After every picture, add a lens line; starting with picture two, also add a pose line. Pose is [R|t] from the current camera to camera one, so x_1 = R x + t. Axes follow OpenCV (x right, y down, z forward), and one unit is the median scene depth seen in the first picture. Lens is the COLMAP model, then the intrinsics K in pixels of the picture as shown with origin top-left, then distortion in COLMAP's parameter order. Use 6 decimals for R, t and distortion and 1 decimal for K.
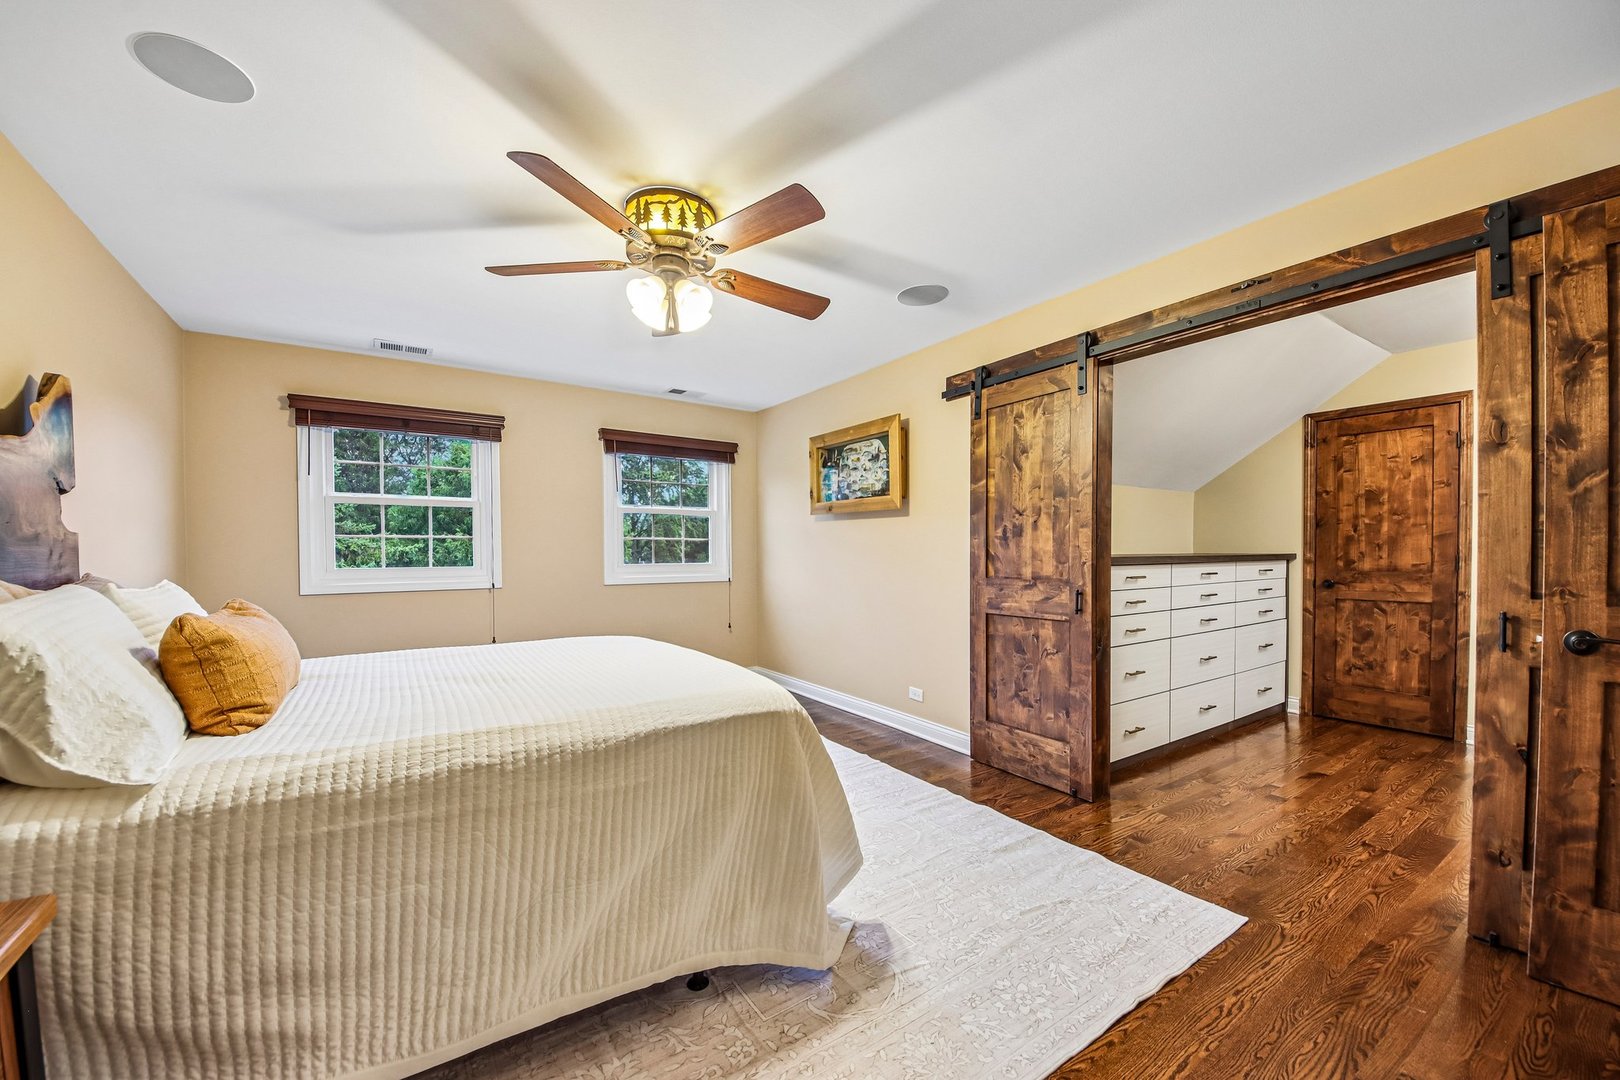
lens RADIAL K [[625.2, 0, 813.1], [0, 625.2, 563.5], [0, 0, 1]] dist [0.027577, -0.021375]
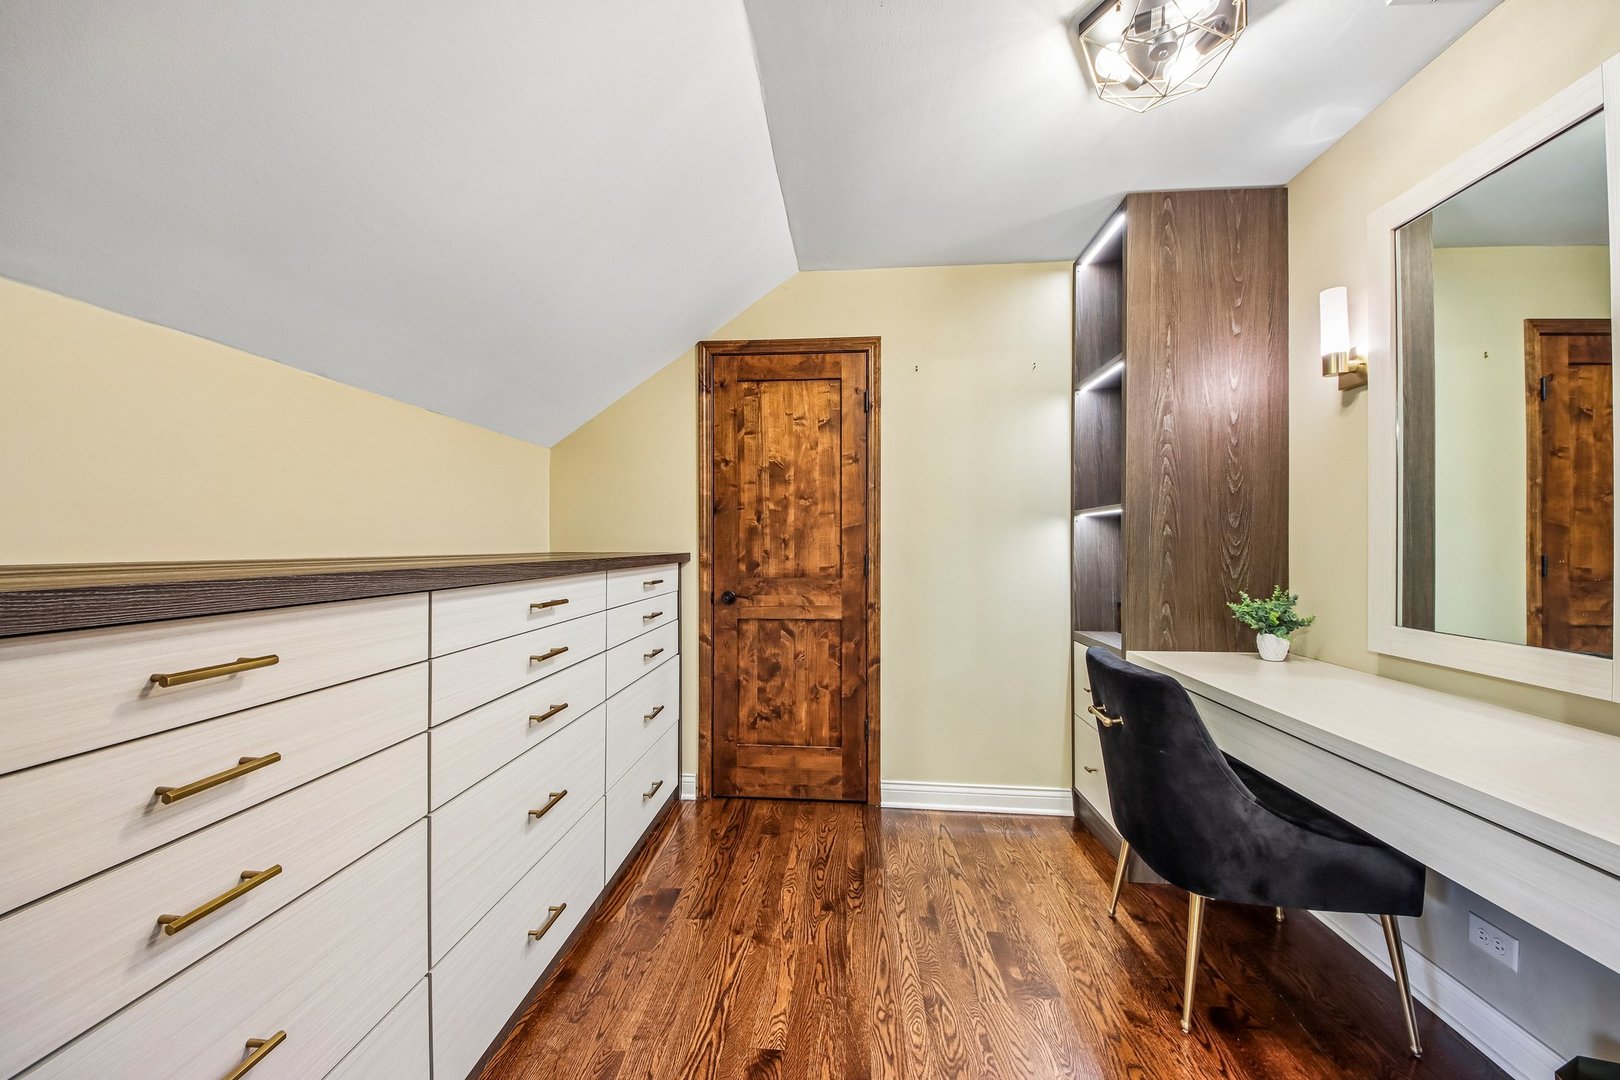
lens RADIAL K [[603.5, 0, 798.2], [0, 603.5, 549.6], [0, 0, 1]] dist [0.022304, -0.015560]
pose [[0.643450, 0.001265, 0.765487, 0.388985], [0.011798, 0.999863, -0.011569, -0.011131], [-0.765397, 0.016476, 0.643347, 0.554391]]
